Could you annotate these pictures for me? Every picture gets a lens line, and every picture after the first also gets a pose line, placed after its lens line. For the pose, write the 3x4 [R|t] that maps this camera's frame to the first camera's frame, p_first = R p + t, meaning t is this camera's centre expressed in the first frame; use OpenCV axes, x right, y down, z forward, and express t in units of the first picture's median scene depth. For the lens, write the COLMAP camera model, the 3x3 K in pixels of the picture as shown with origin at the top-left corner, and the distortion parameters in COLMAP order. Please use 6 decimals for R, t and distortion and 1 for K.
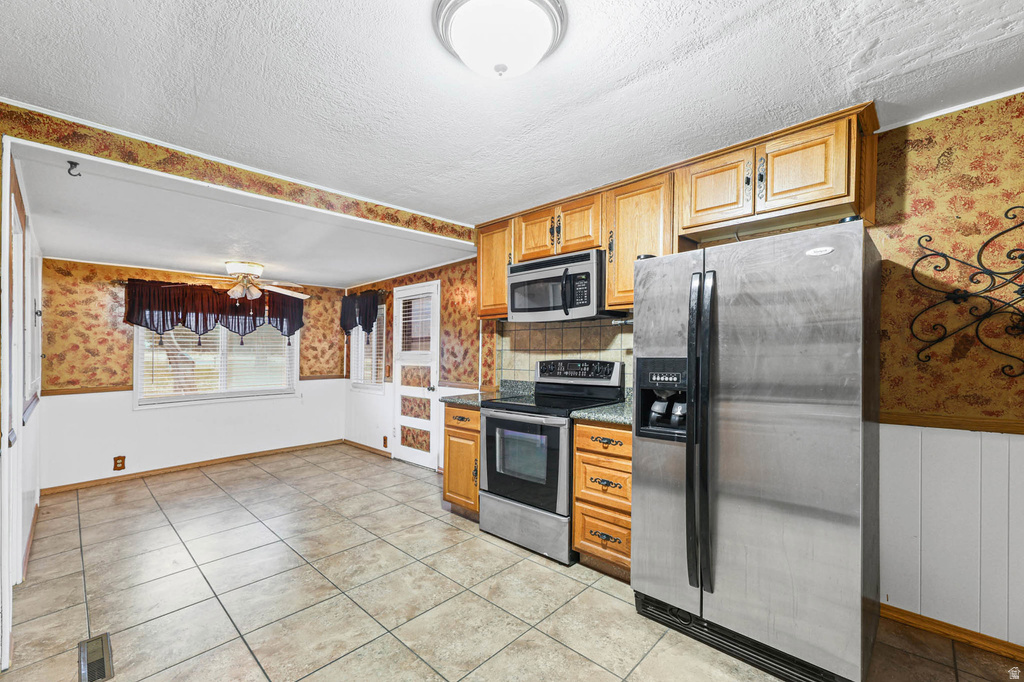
lens RADIAL K [[420.9, 0, 511.0], [0, 420.9, 335.3], [0, 0, 1]] dist [0.002114, 0.000199]
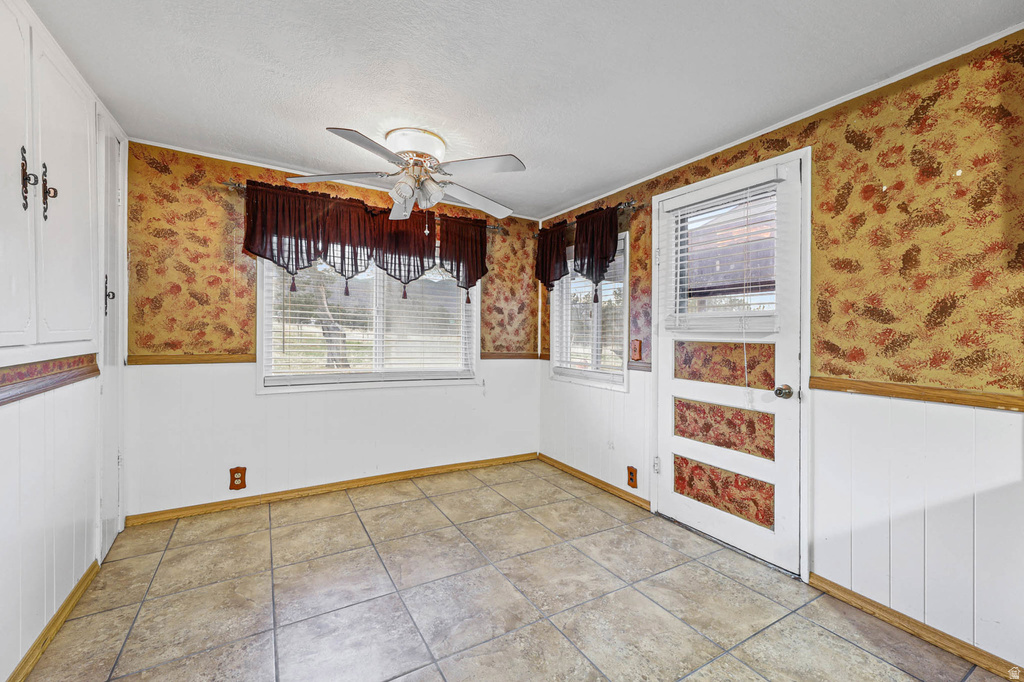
lens RADIAL K [[417.2, 0, 493.9], [0, 417.2, 348.4], [0, 0, 1]] dist [0.001298, 0.000113]
pose [[0.953312, 0.040976, -0.299196, -0.371184], [-0.020487, 0.997245, 0.071297, 0.057545], [0.301293, -0.061839, 0.951524, 0.510600]]
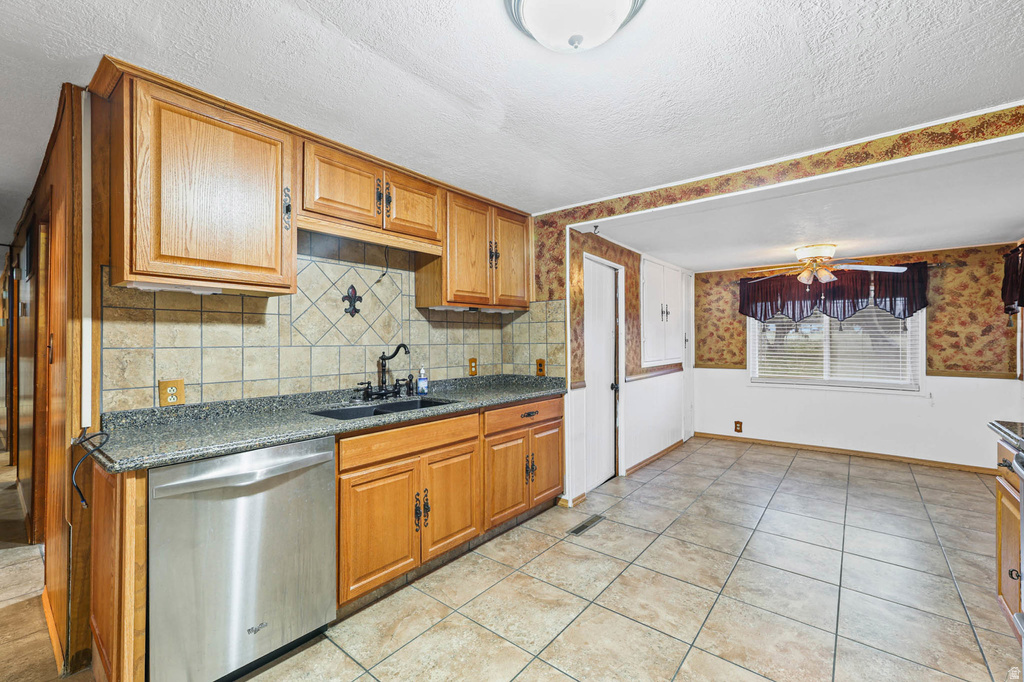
lens RADIAL K [[428.0, 0, 523.8], [0, 428.0, 318.6], [0, 0, 1]] dist [-0.000673, -0.000022]
pose [[0.088154, -0.037913, -0.995385, 0.277134], [0.038340, 0.998664, -0.034642, 0.002129], [0.995369, -0.035109, 0.089489, 0.248405]]
